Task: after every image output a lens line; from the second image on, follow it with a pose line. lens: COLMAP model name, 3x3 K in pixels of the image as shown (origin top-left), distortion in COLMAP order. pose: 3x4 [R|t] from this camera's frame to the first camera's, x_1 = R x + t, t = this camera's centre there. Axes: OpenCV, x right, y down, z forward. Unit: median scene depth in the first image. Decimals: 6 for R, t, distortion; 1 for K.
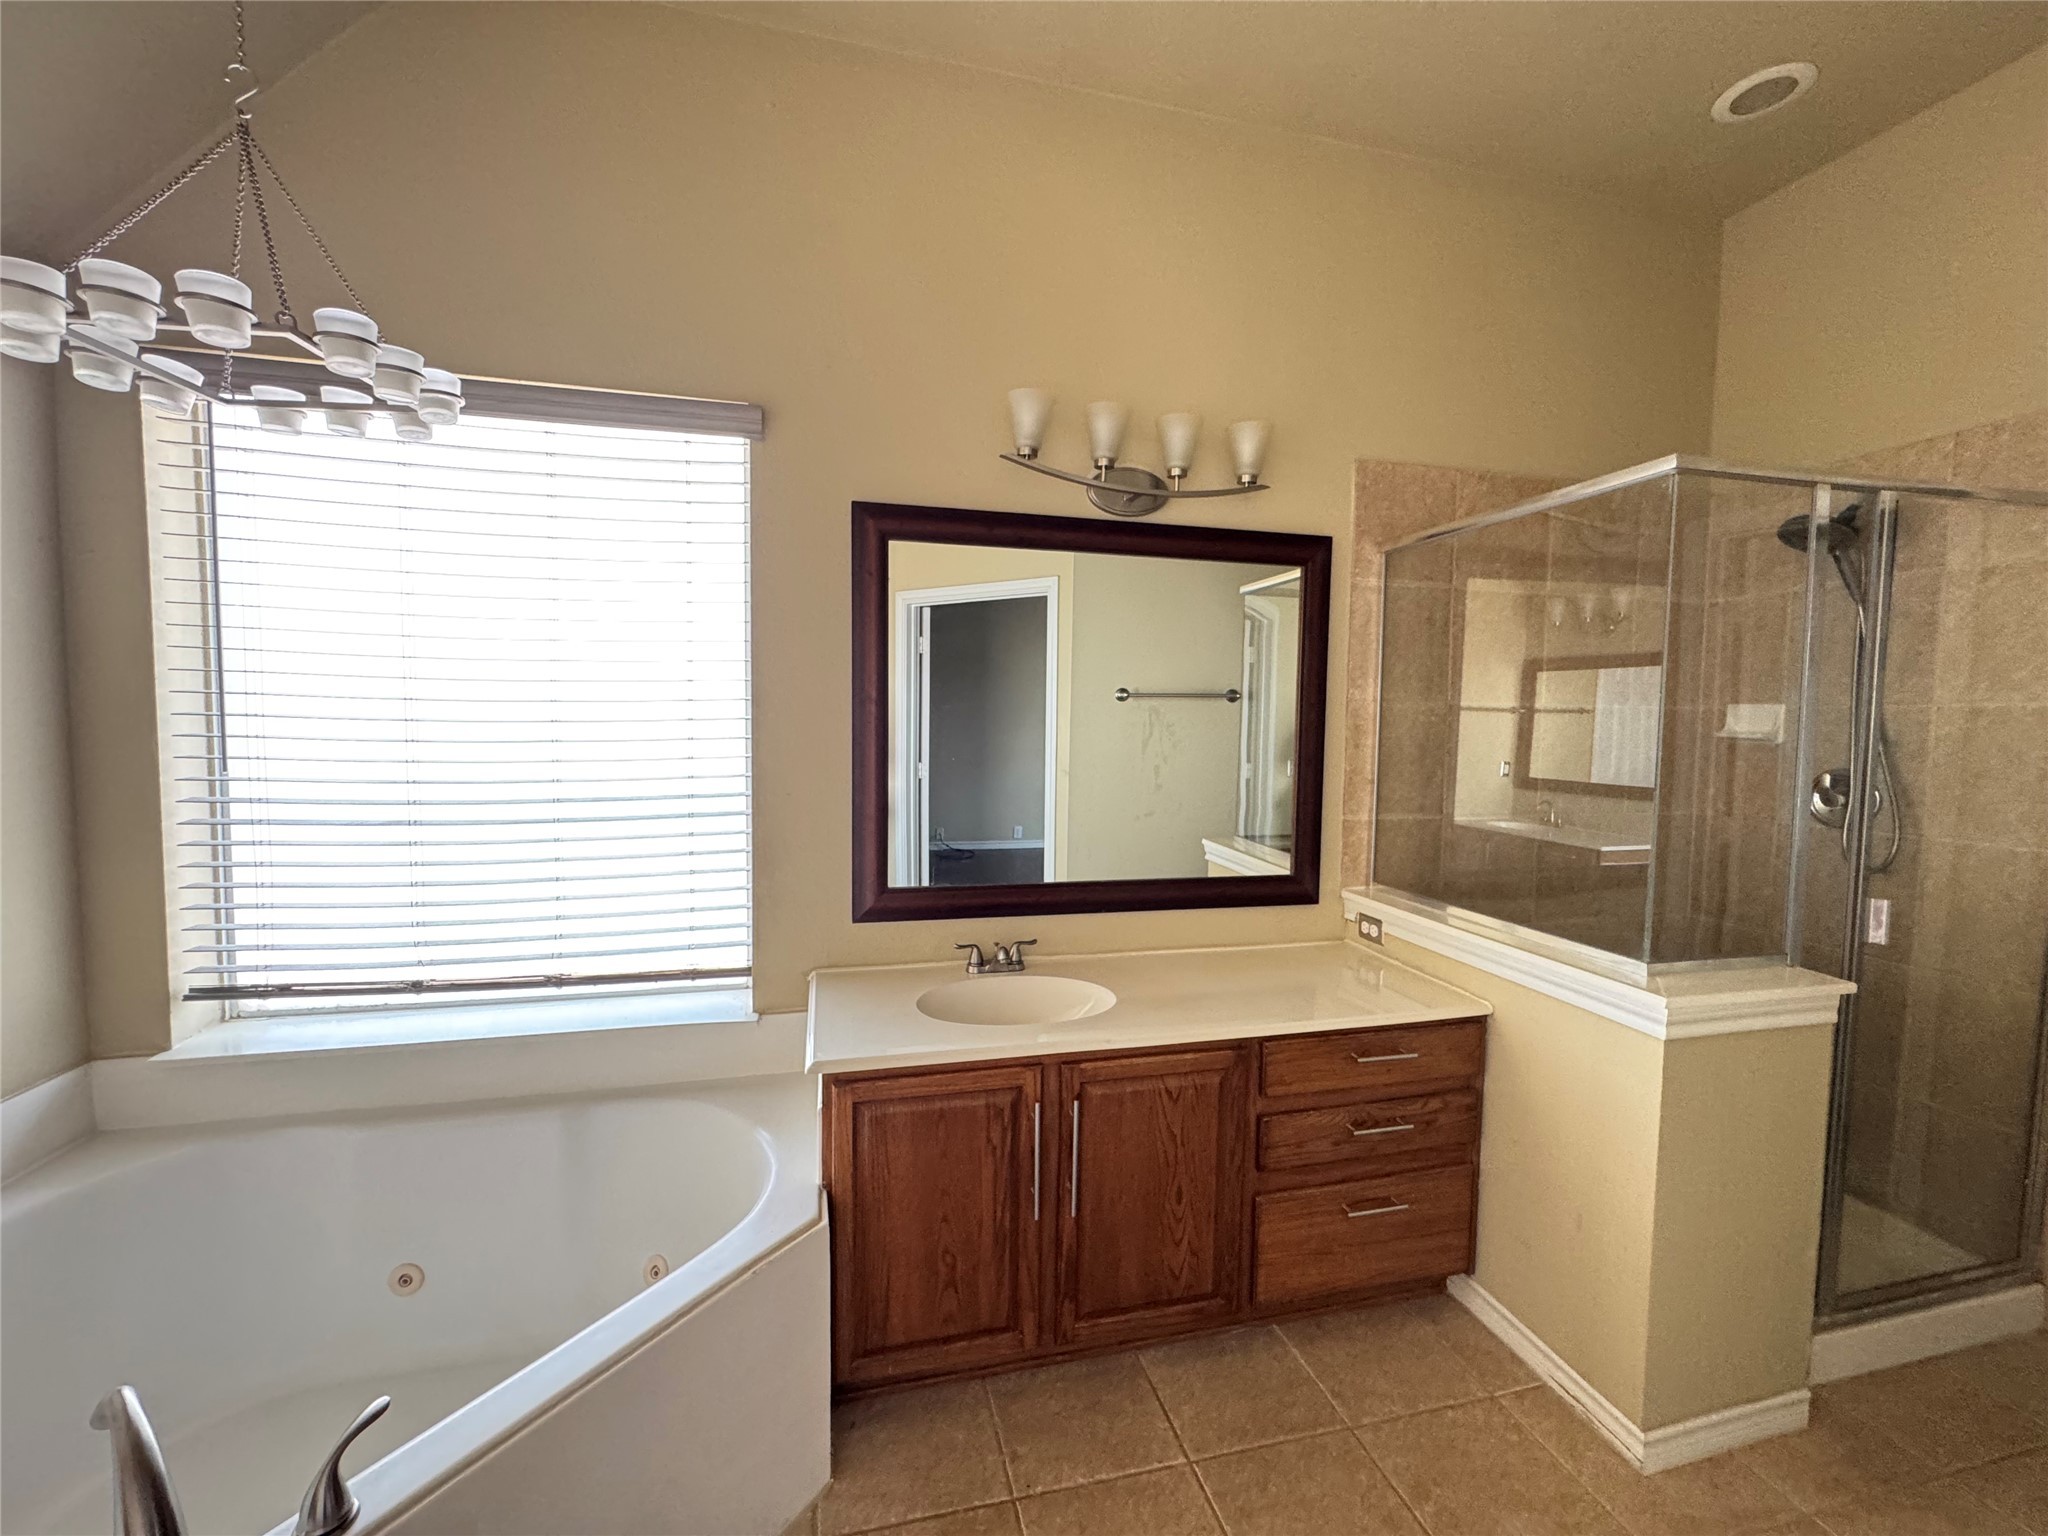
lens RADIAL K [[823.5, 0, 1020.9], [0, 823.5, 768.2], [0, 0, 1]] dist [-0.001984, -0.000300]
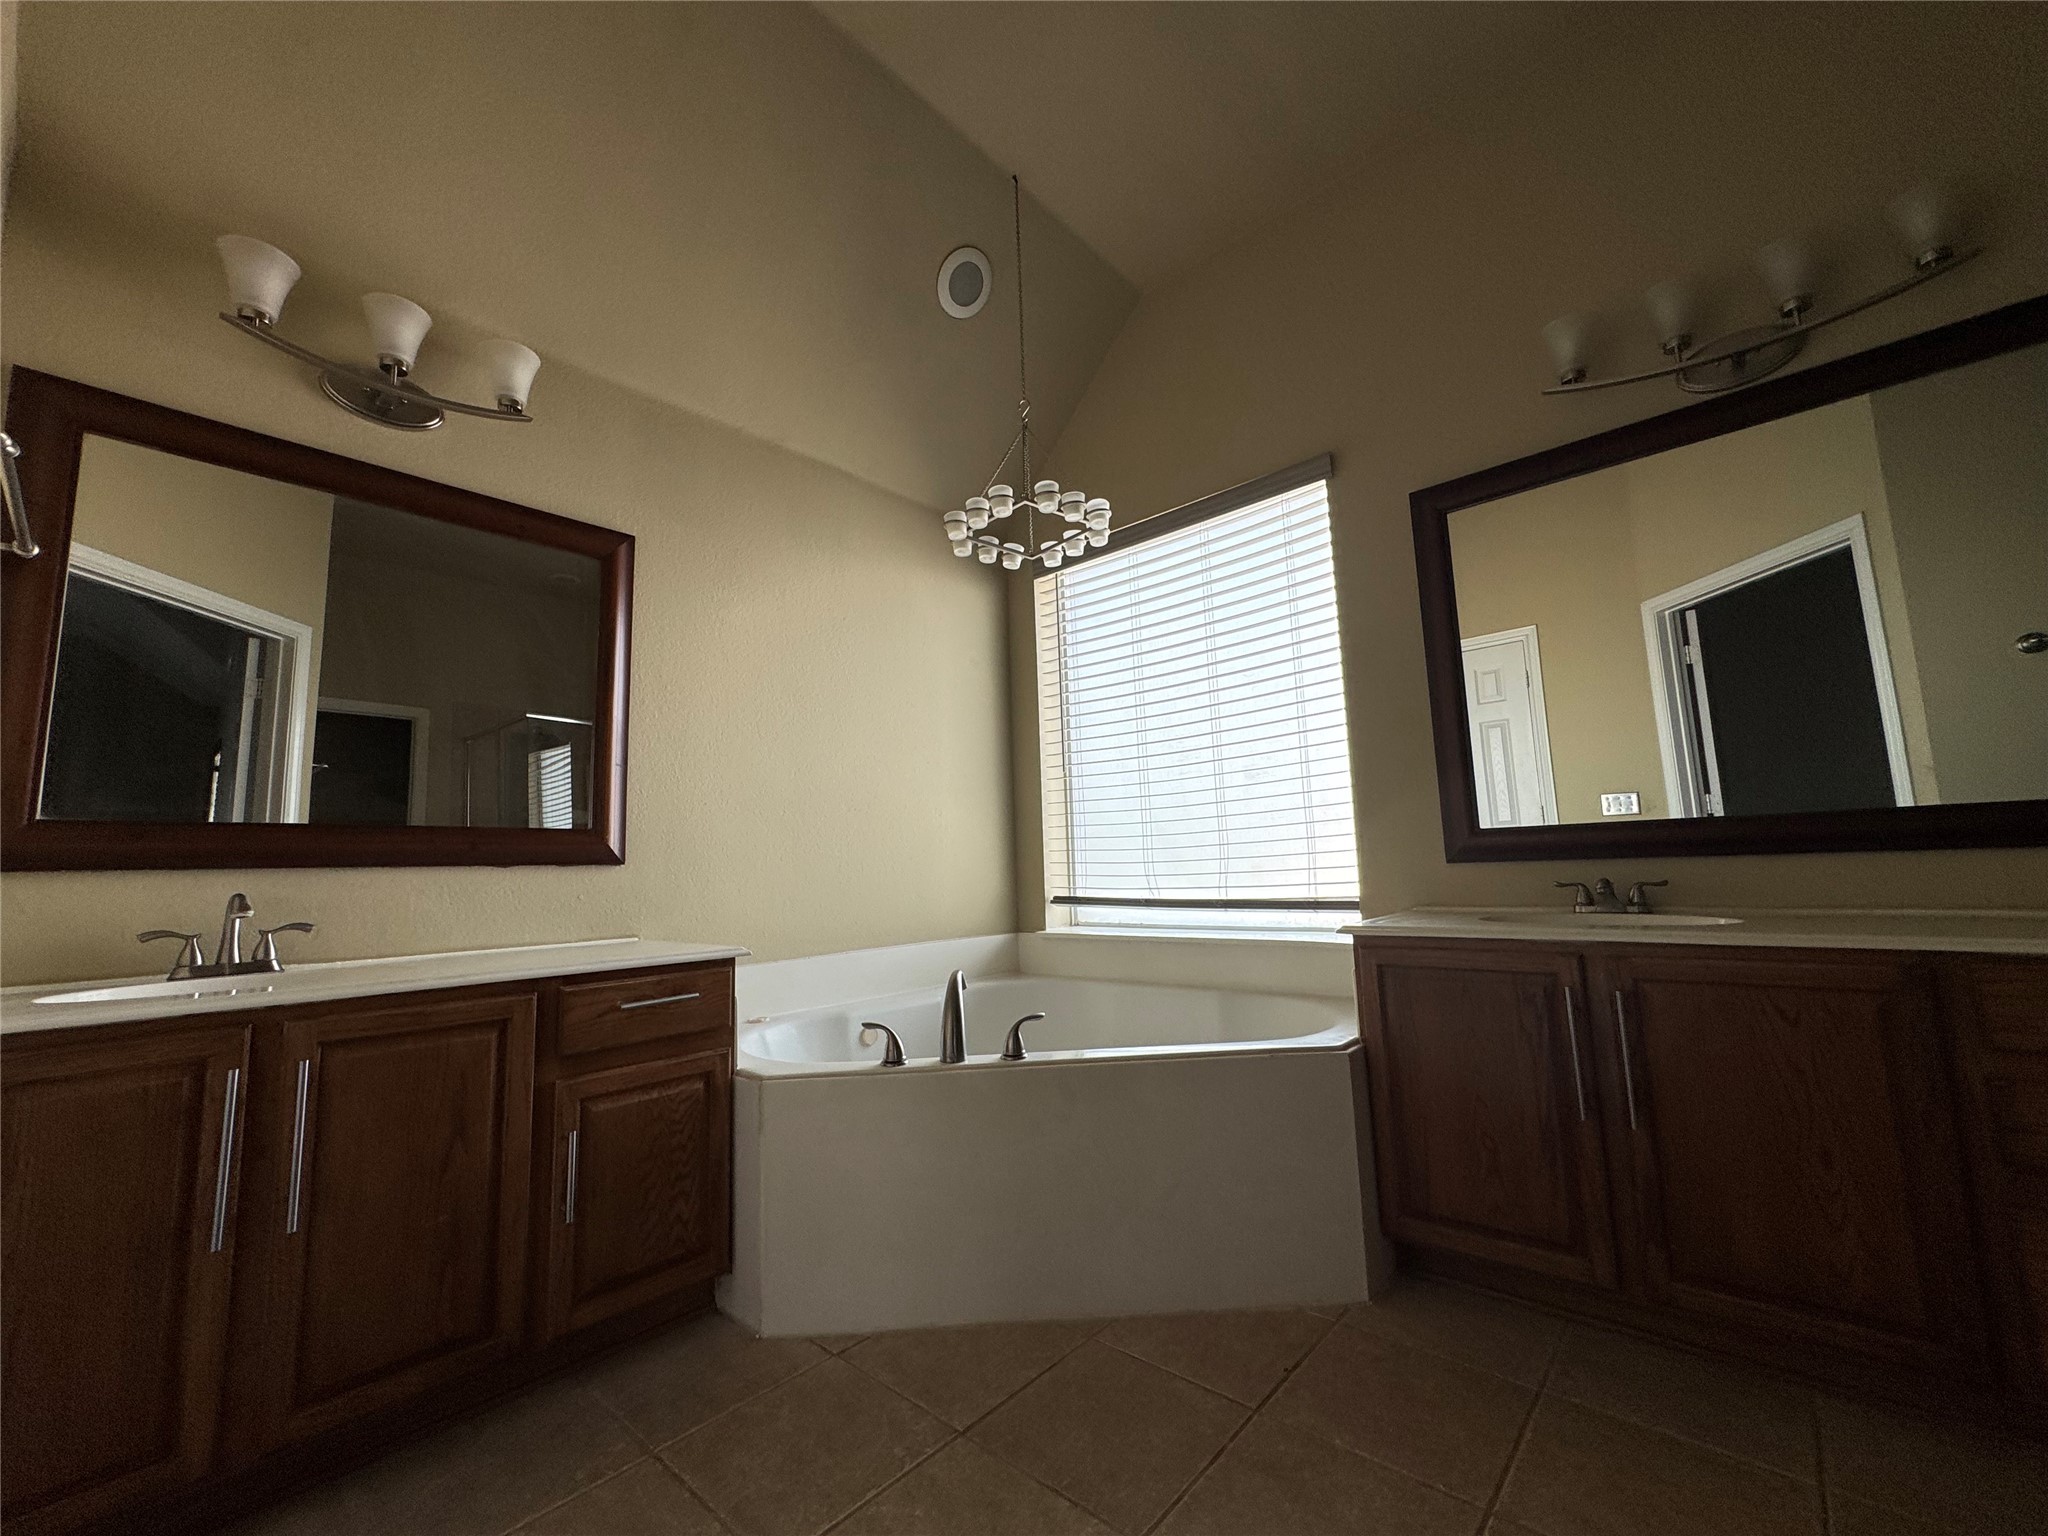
lens RADIAL K [[823.5, 0, 1020.9], [0, 823.5, 768.2], [0, 0, 1]] dist [-0.001984, -0.000300]
pose [[0.558143, -0.135464, -0.818613, 0.448664], [-0.011345, 0.985245, -0.170773, 0.305986], [0.829668, 0.104603, 0.548370, -0.065471]]
